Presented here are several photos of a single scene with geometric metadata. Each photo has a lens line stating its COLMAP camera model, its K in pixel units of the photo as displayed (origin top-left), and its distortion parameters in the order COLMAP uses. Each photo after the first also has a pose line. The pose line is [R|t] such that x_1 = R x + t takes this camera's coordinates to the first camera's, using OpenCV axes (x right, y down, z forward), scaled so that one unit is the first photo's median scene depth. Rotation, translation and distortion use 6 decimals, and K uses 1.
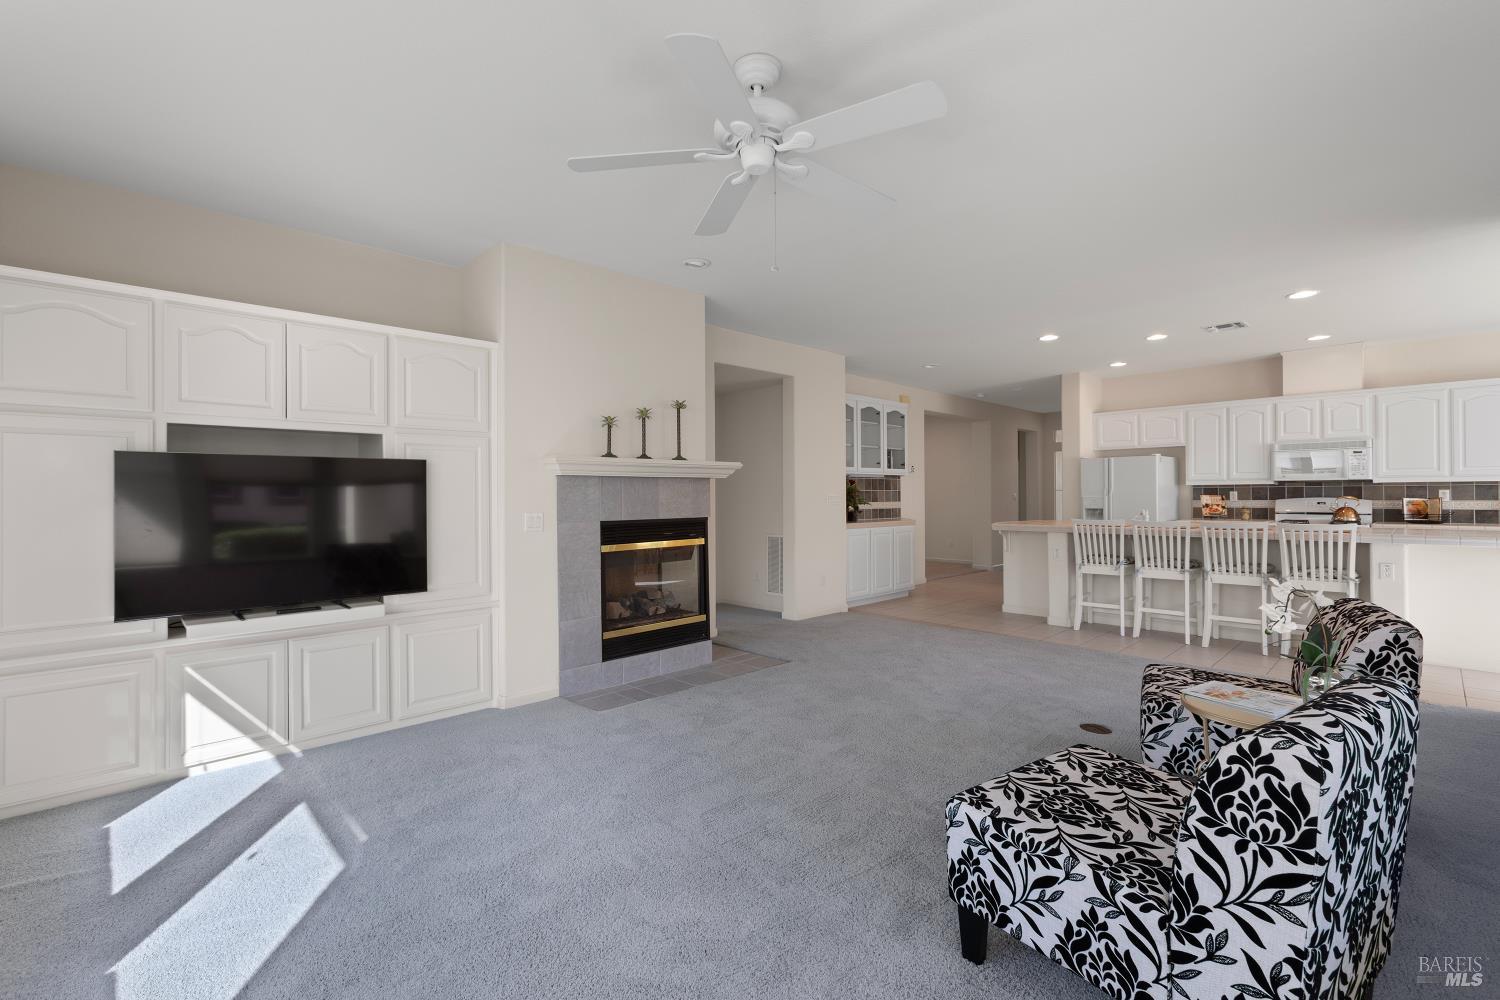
lens RADIAL K [[679.2, 0, 735.5], [0, 679.2, 496.7], [0, 0, 1]] dist [-0.008148, 0.007378]
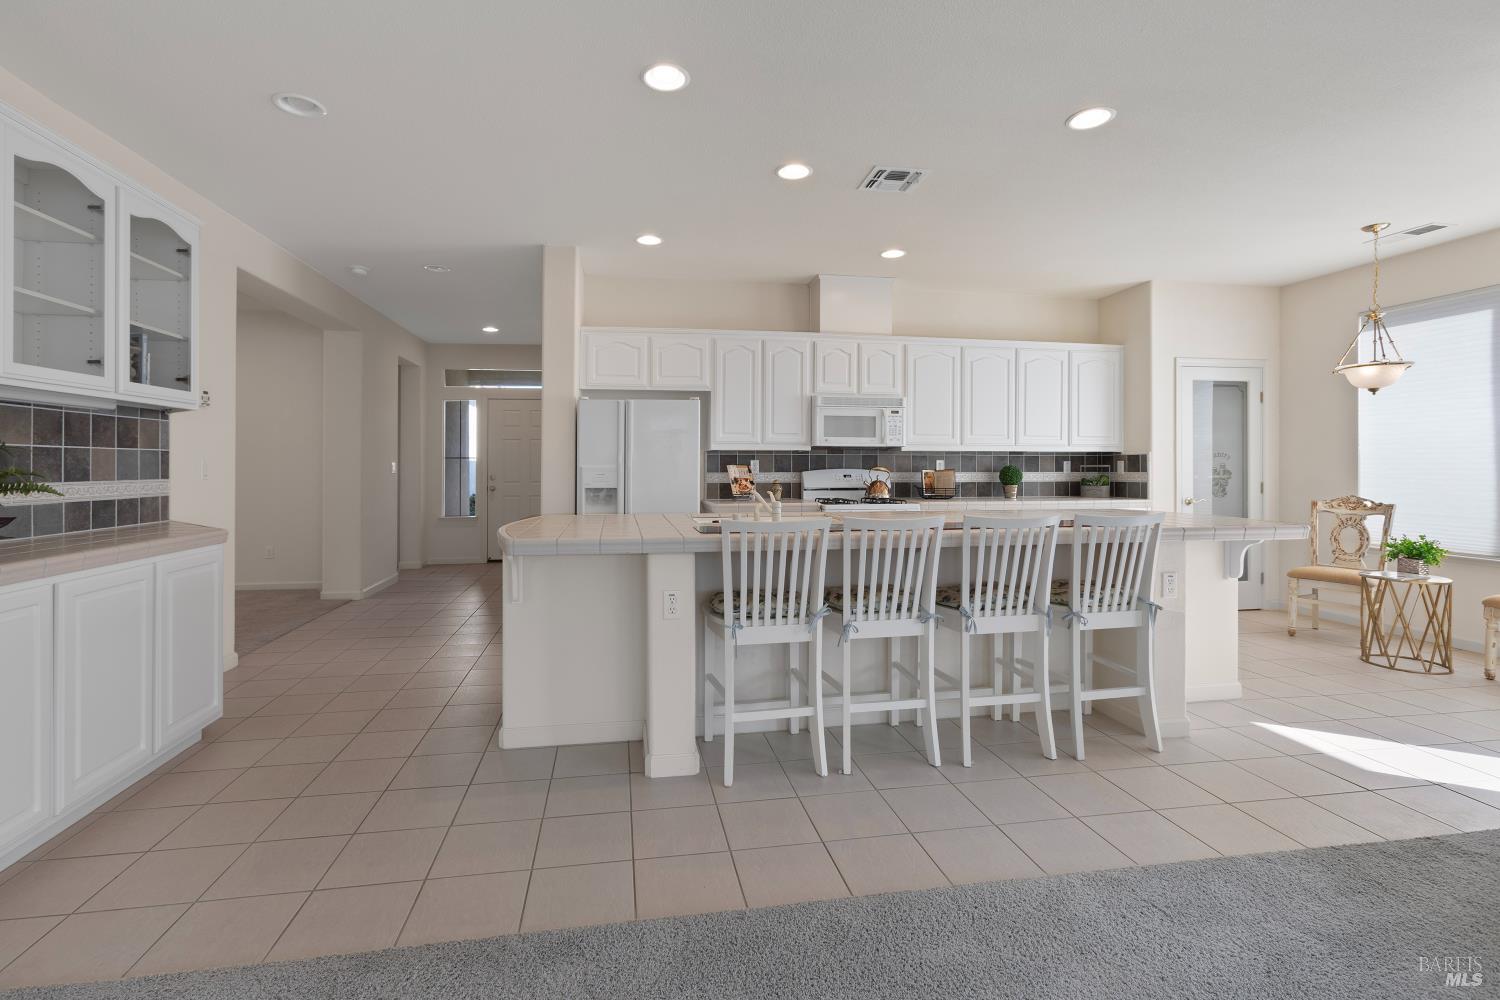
lens RADIAL K [[679.2, 0, 727.8], [0, 679.2, 459.9], [0, 0, 1]] dist [-0.008148, 0.007378]
pose [[0.572696, 0.012064, 0.819679, 0.168301], [-0.001276, 0.999904, -0.013825, 0.002112], [-0.819767, 0.006871, 0.572656, 0.802117]]
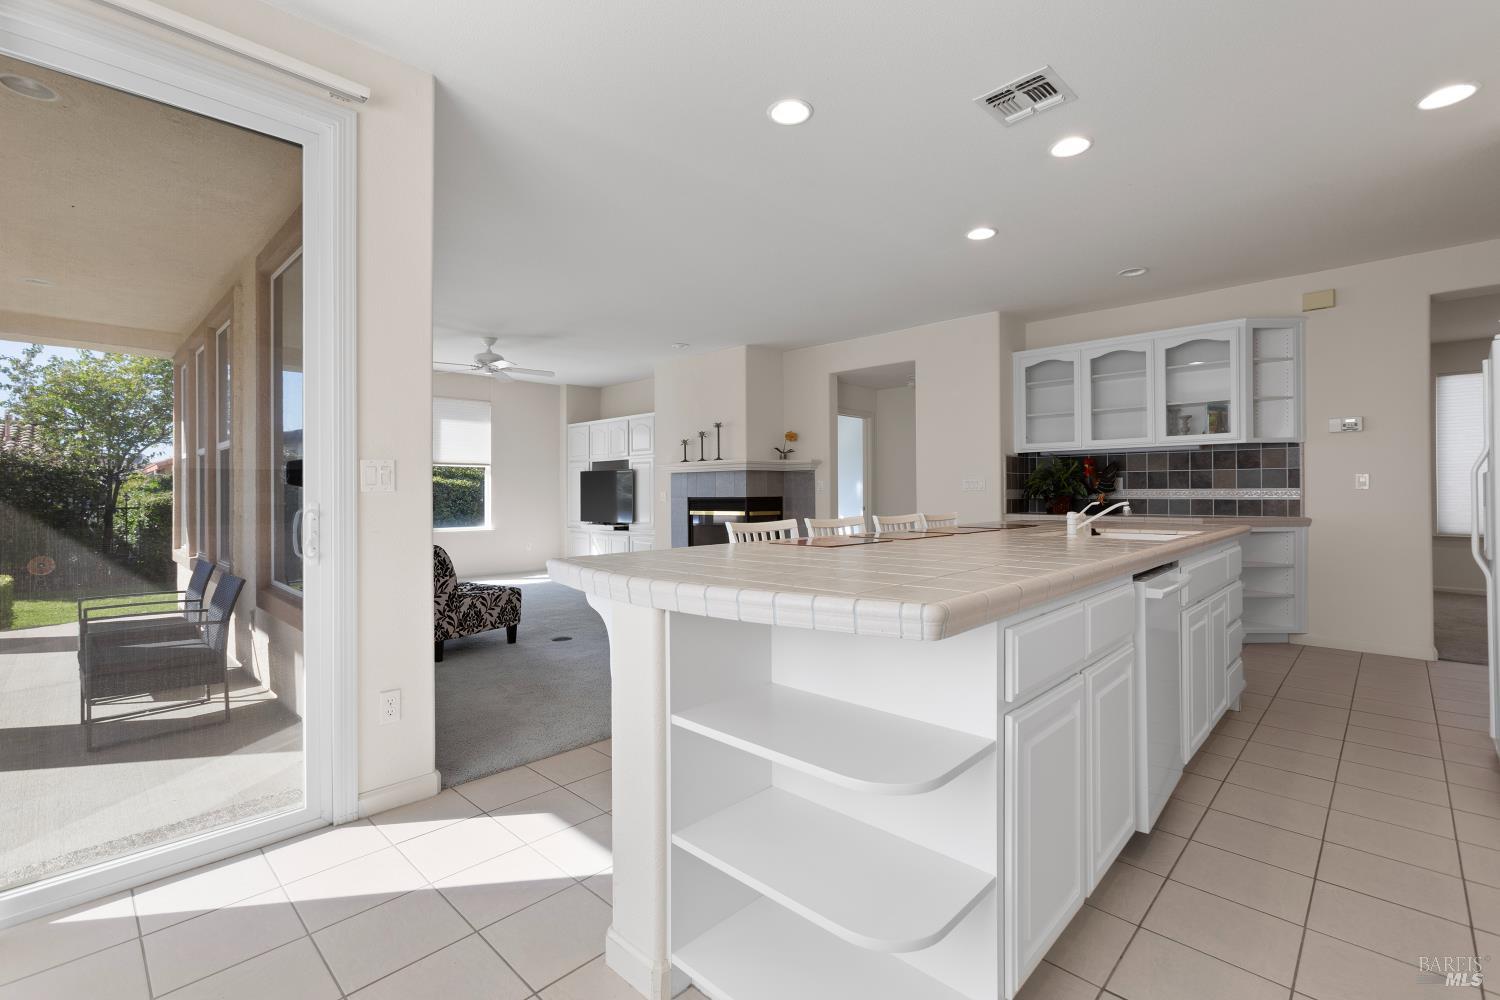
lens RADIAL K [[679.2, 0, 727.3], [0, 679.2, 492.3], [0, 0, 1]] dist [-0.008148, 0.007378]
pose [[0.006687, 0.004996, -0.999965, 1.210703], [0.002616, 0.999984, 0.005013, 0.010485], [0.999974, -0.002649, 0.006674, 0.818061]]
